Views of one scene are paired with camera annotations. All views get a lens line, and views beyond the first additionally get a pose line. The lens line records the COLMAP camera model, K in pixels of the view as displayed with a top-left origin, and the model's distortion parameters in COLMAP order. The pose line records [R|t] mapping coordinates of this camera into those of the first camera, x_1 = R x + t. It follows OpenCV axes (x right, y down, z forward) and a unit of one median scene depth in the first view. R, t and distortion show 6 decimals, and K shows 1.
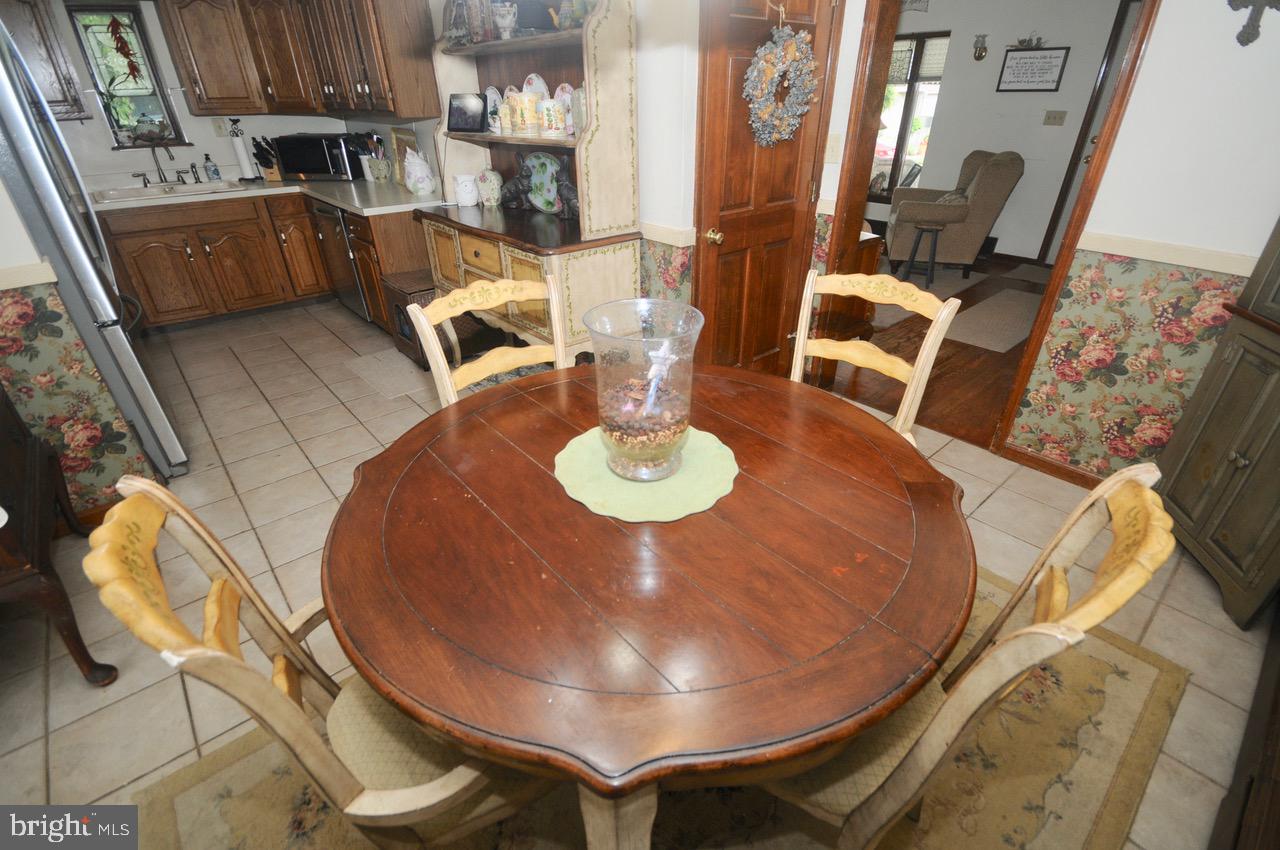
lens RADIAL K [[571.1, 0, 648.8], [0, 571.1, 438.1], [0, 0, 1]] dist [0.018350, -0.016679]
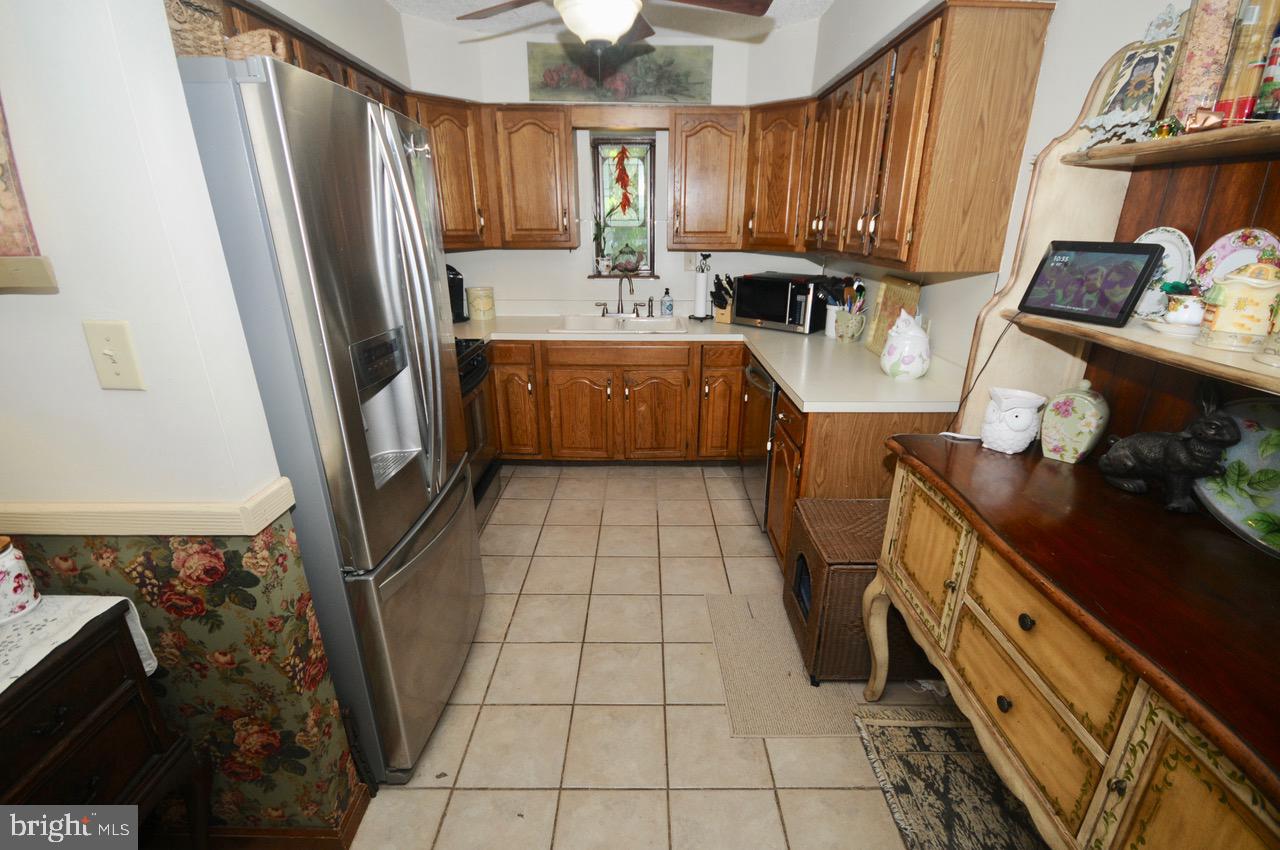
lens RADIAL K [[571.1, 0, 648.8], [0, 571.1, 438.1], [0, 0, 1]] dist [0.018350, -0.016679]
pose [[0.751517, 0.238111, -0.615244, -0.293140], [-0.344499, 0.936982, -0.058174, -0.337993], [0.562621, 0.255670, 0.786187, 0.535157]]
